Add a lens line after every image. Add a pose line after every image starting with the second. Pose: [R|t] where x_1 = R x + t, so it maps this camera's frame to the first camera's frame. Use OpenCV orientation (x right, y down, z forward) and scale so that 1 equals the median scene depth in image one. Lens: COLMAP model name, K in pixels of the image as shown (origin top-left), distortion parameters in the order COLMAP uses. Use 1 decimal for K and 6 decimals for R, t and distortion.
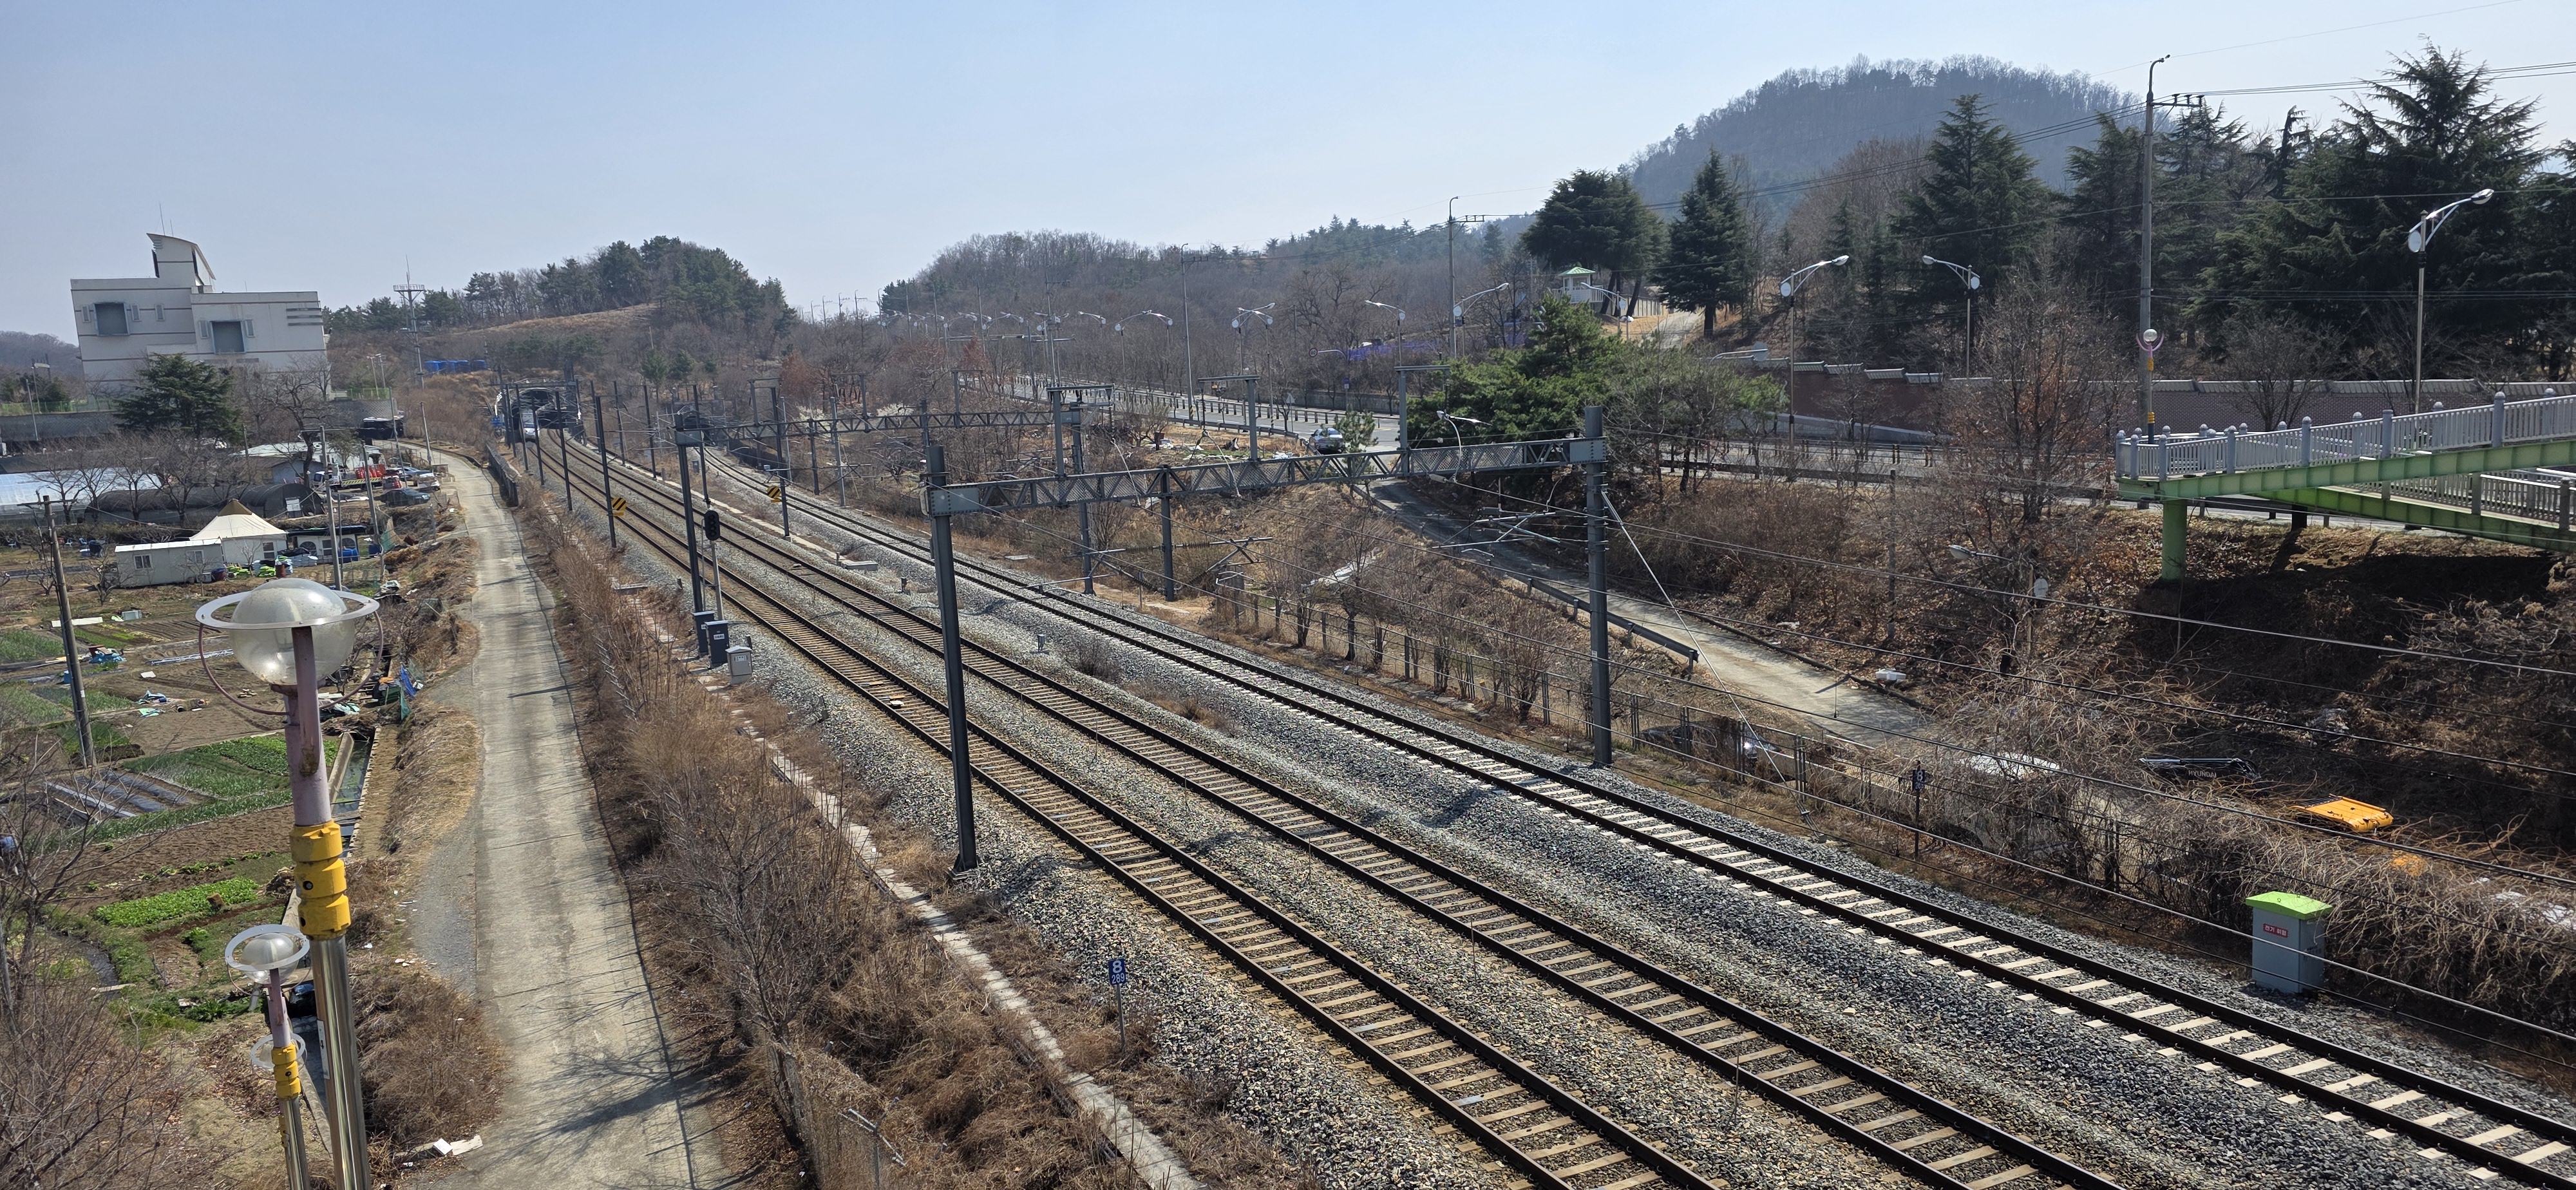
lens RADIAL K [[1722.0, 0, 1278.7], [0, 1722.0, 610.9], [0, 0, 1]] dist [0.070172, -0.068795]
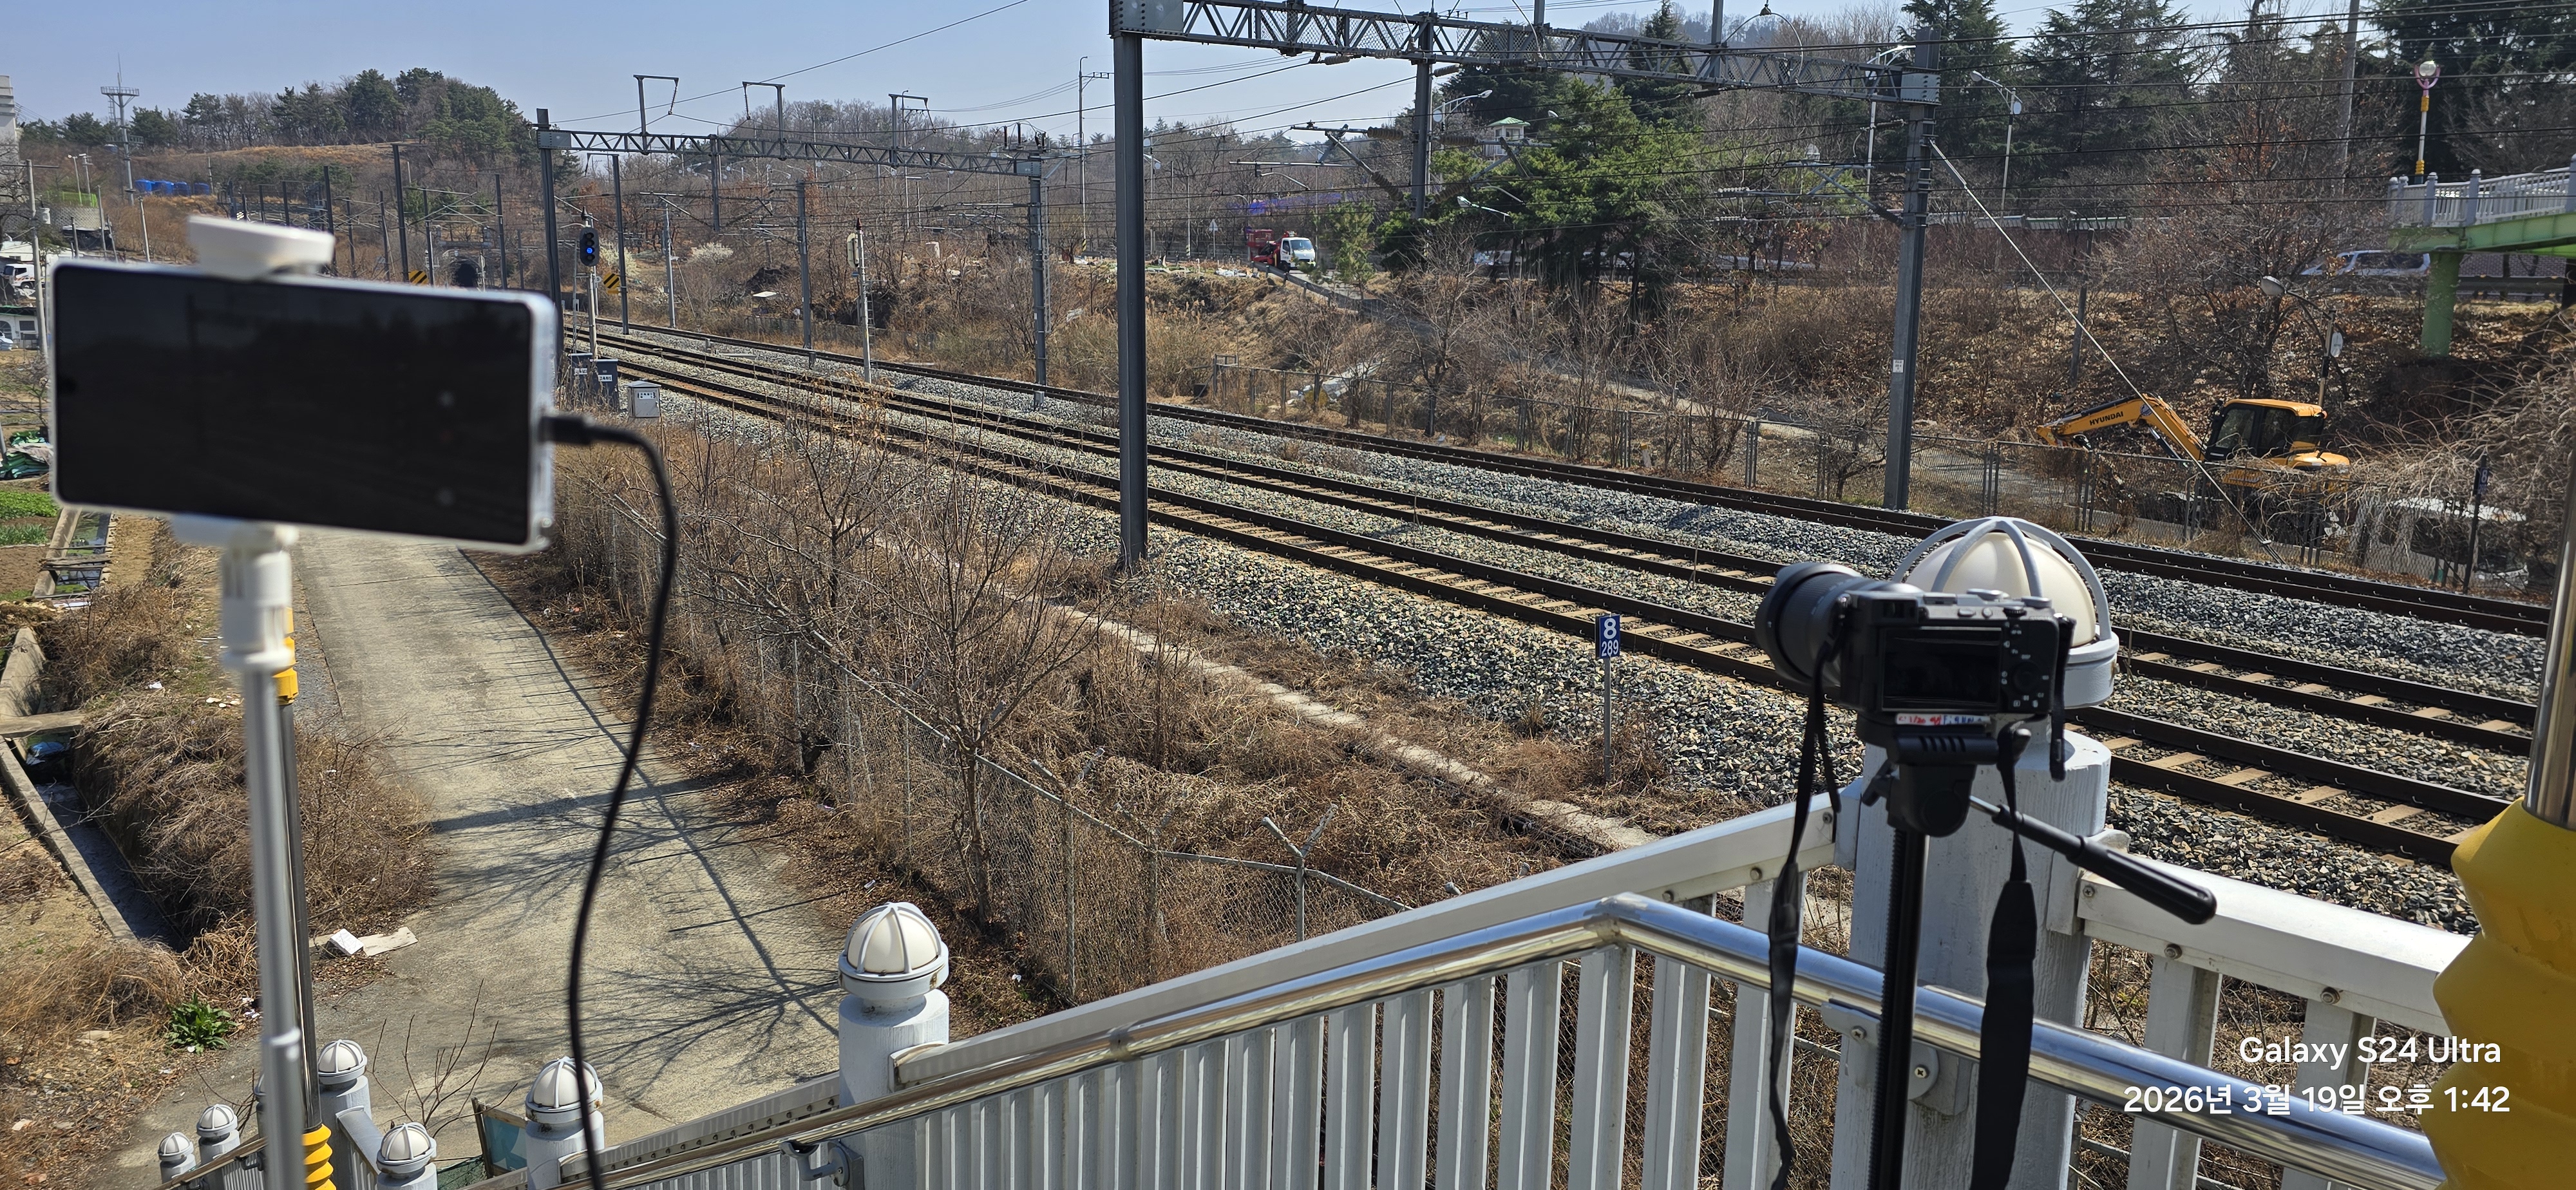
lens RADIAL K [[1730.1, 0, 1318.8], [0, 1730.1, 575.8], [0, 0, 1]] dist [0.064915, -0.059594]
pose [[0.988421, 0.040038, 0.146359, -0.068831], [-0.042925, 0.998940, 0.016620, 0.044674], [-0.145539, -0.022710, 0.989092, 0.103784]]
